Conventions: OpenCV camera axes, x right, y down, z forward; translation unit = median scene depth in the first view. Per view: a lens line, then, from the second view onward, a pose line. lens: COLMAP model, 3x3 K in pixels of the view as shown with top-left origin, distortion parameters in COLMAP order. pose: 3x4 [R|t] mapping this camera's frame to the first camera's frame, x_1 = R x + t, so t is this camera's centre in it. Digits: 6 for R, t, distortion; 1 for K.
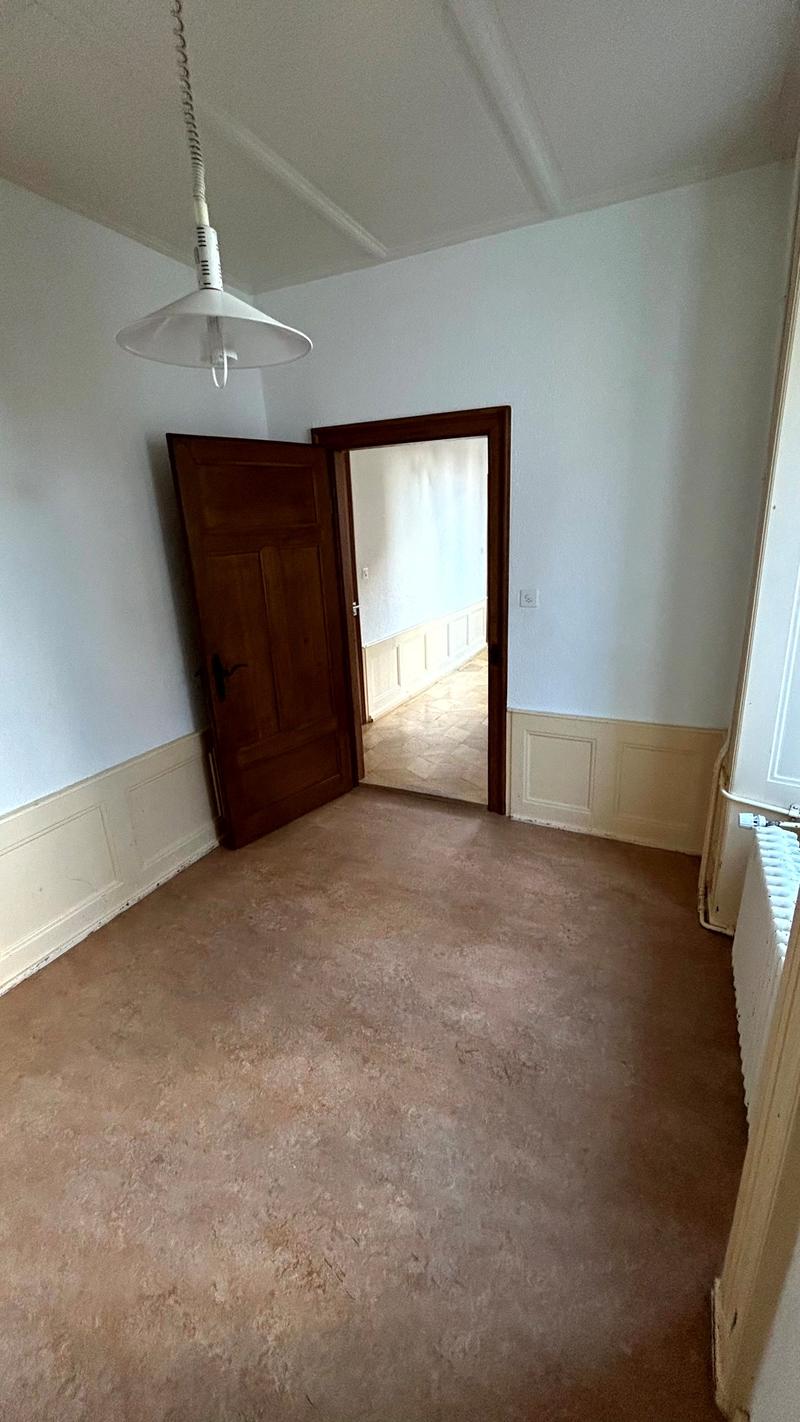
lens RADIAL K [[575.7, 0, 400.0], [0, 575.7, 711.0], [0, 0, 1]] dist [0.001294, 0.000045]
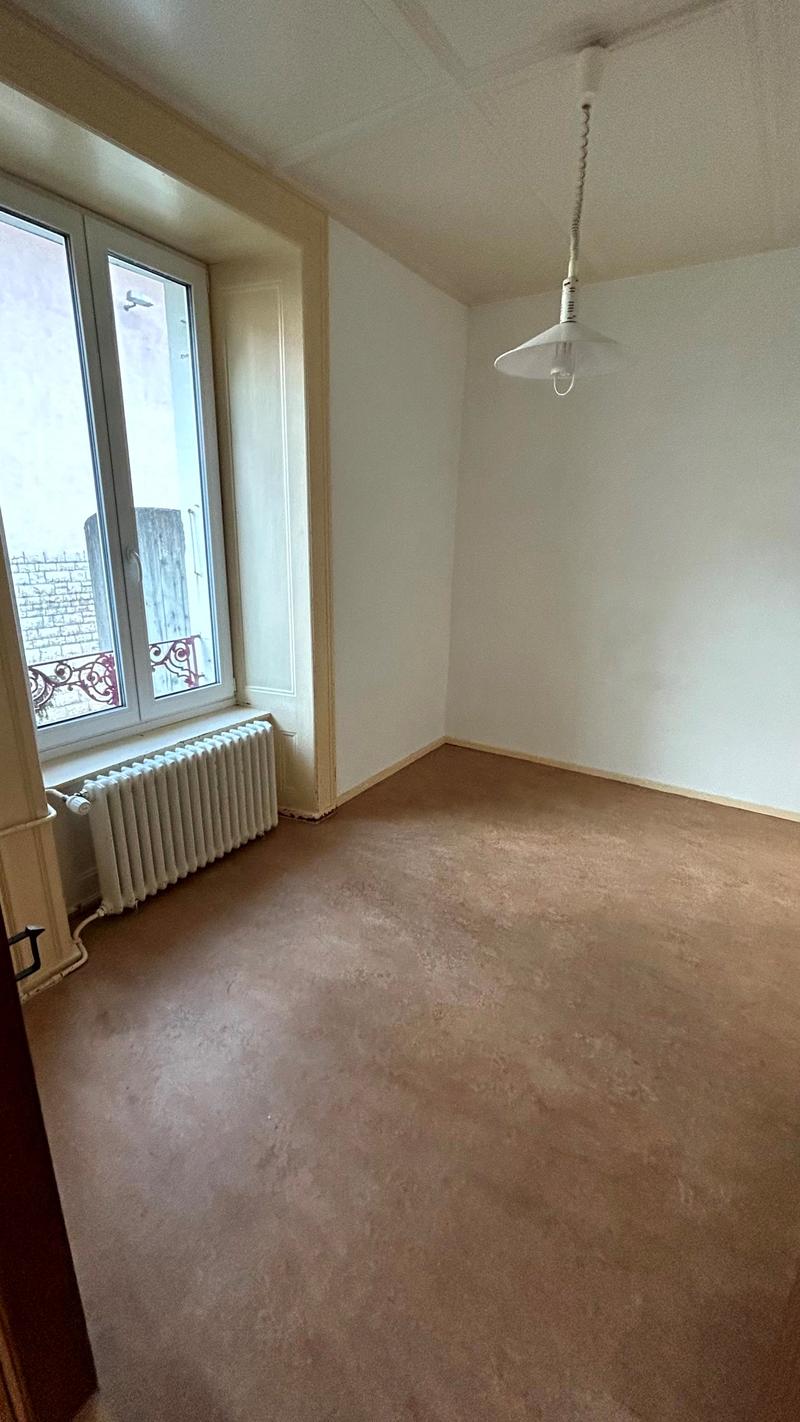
lens RADIAL K [[576.4, 0, 409.7], [0, 576.4, 689.4], [0, 0, 1]] dist [0.000277, 0.000033]
pose [[-0.993701, -0.011172, 0.111510, -0.076430], [0.052942, 0.830191, 0.554959, -0.514219], [-0.098775, 0.557366, -0.824370, 1.679600]]
